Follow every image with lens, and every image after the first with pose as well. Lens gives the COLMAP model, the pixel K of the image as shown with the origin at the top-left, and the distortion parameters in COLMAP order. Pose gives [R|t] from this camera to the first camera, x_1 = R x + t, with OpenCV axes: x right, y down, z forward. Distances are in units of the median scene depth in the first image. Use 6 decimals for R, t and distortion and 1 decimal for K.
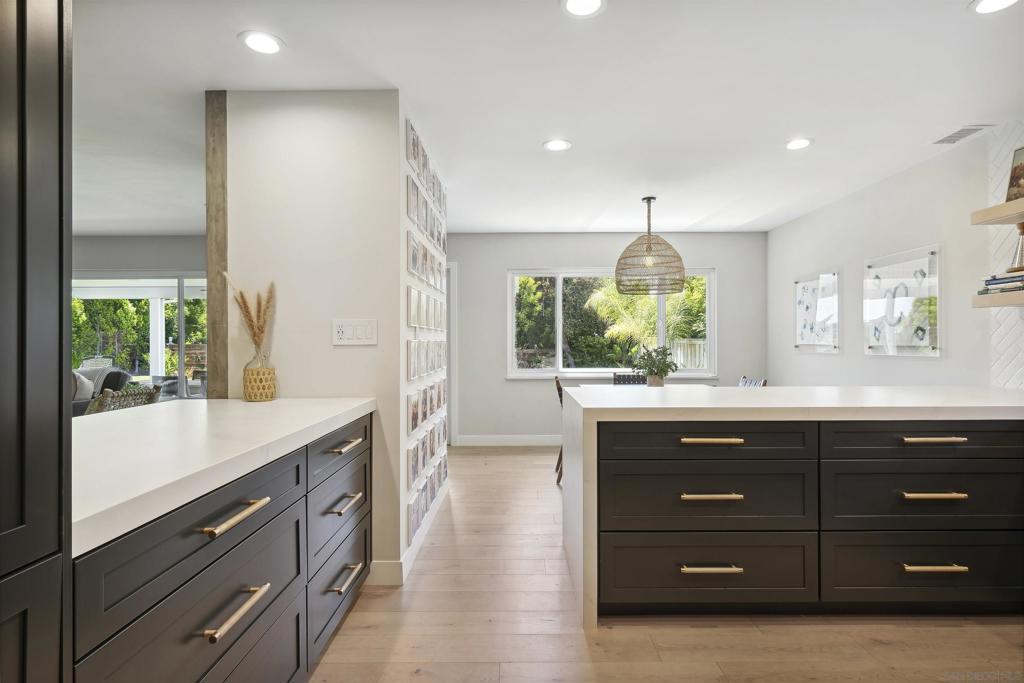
lens RADIAL K [[481.2, 0, 513.2], [0, 481.2, 342.4], [0, 0, 1]] dist [-0.003123, 0.000773]
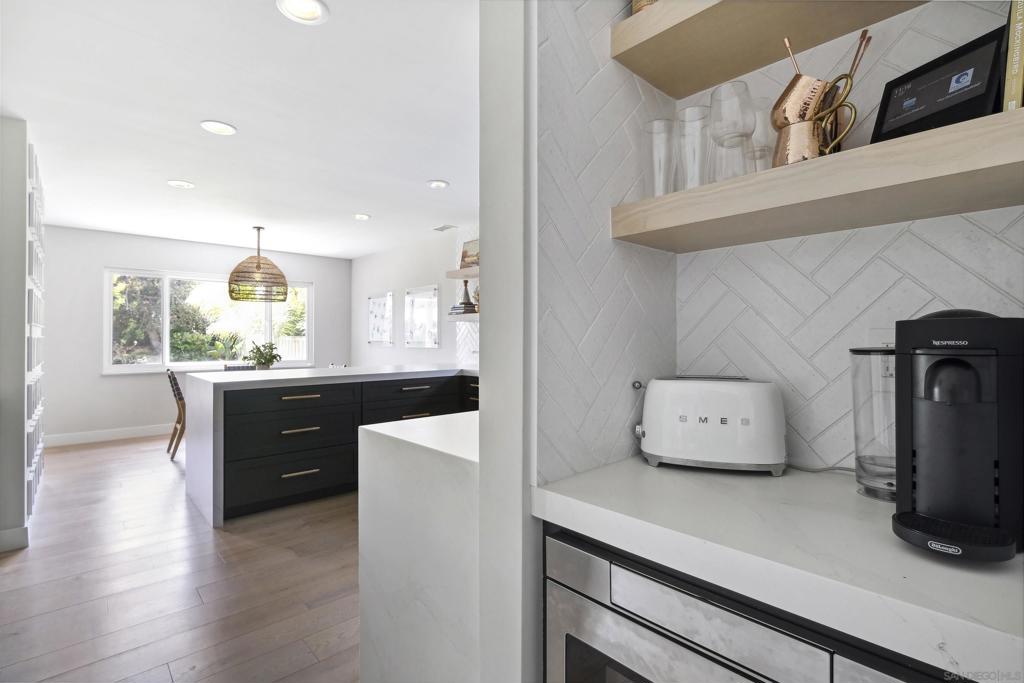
lens RADIAL K [[481.2, 0, 530.5], [0, 481.2, 337.8], [0, 0, 1]] dist [-0.003123, 0.000773]
pose [[0.695242, 0.005213, 0.718757, -0.114471], [-0.002556, 0.999985, -0.004781, 0.000438], [-0.718771, 0.001487, 0.695245, -0.353447]]
